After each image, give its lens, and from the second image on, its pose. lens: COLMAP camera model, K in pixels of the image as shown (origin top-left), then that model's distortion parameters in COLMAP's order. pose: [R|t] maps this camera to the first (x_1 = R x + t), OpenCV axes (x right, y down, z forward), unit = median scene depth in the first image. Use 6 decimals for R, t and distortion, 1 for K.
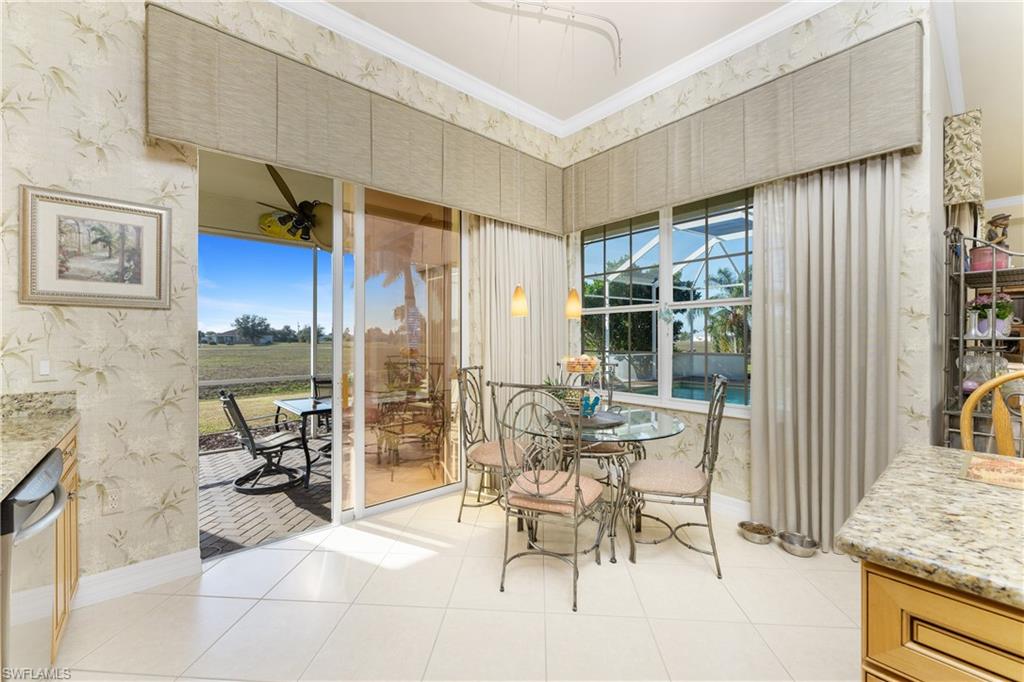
lens RADIAL K [[419.2, 0, 521.0], [0, 419.2, 338.7], [0, 0, 1]] dist [-0.002221, -0.000011]
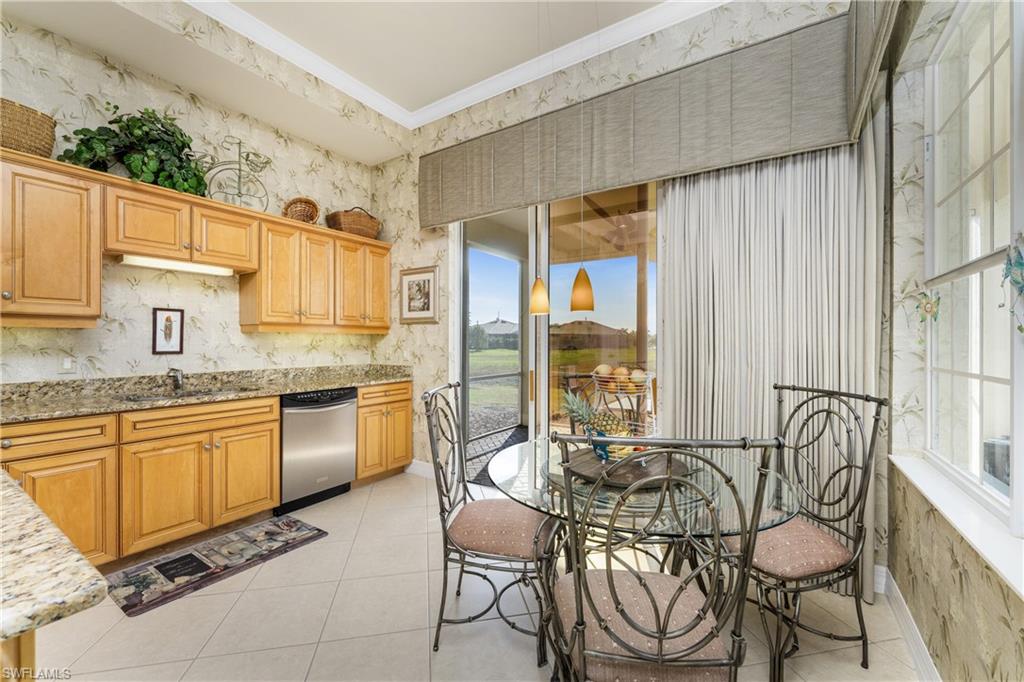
lens RADIAL K [[419.2, 0, 514.9], [0, 419.2, 342.5], [0, 0, 1]] dist [-0.002221, -0.000011]
pose [[0.249519, 0.009722, -0.968321, 0.751563], [0.000112, 0.999949, 0.010069, -0.007301], [0.968370, -0.002621, 0.249505, 0.701404]]
